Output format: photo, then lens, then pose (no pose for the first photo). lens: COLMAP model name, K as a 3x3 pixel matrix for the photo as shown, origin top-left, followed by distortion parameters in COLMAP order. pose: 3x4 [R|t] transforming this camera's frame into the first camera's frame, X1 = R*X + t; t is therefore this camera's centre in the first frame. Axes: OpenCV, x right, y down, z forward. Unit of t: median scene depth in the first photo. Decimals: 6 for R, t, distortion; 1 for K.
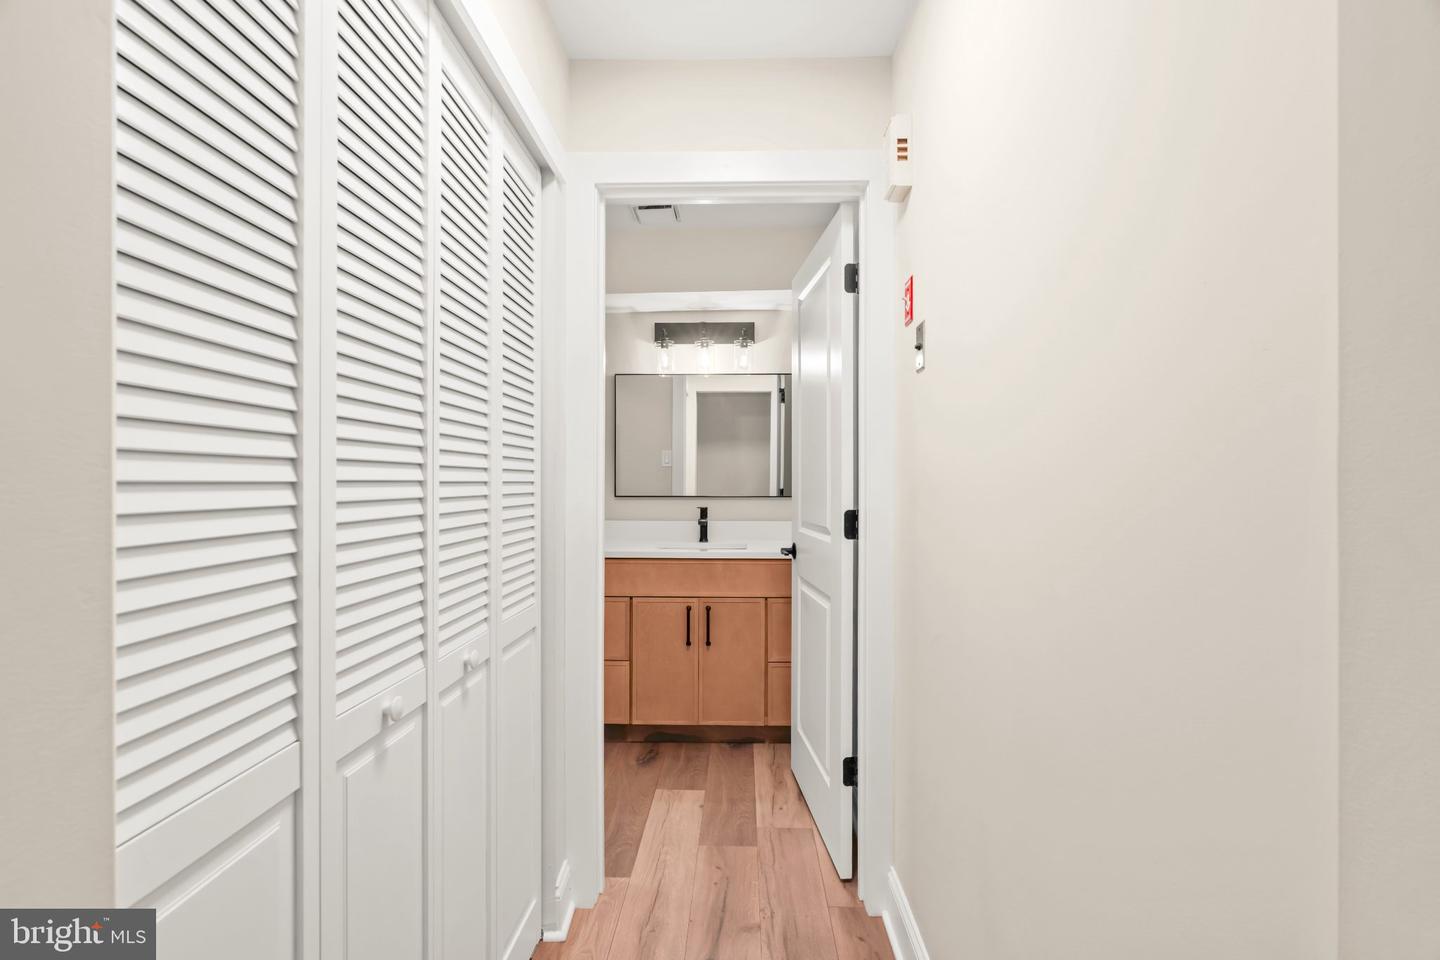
lens RADIAL K [[650.4, 0, 719.6], [0, 650.4, 481.6], [0, 0, 1]] dist [-0.005747, -0.000228]
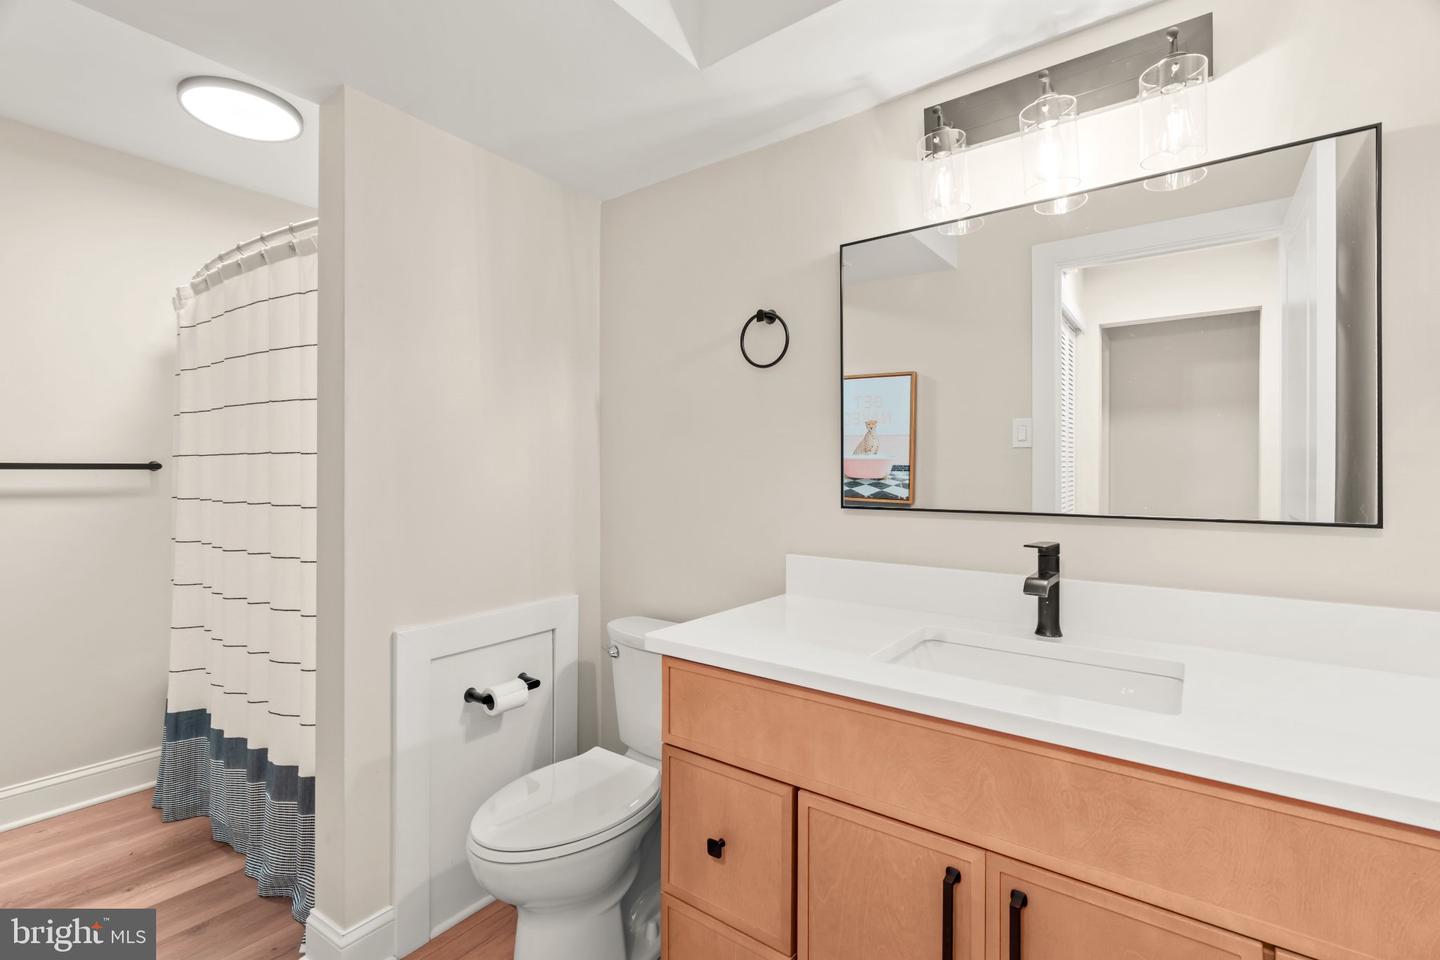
lens RADIAL K [[650.4, 0, 721.8], [0, 650.4, 467.8], [0, 0, 1]] dist [-0.005747, -0.000228]
pose [[0.820510, -0.000751, -0.571631, 0.036319], [-0.002905, 0.999981, -0.005482, -0.003127], [0.571624, 0.006159, 0.820493, 0.581808]]
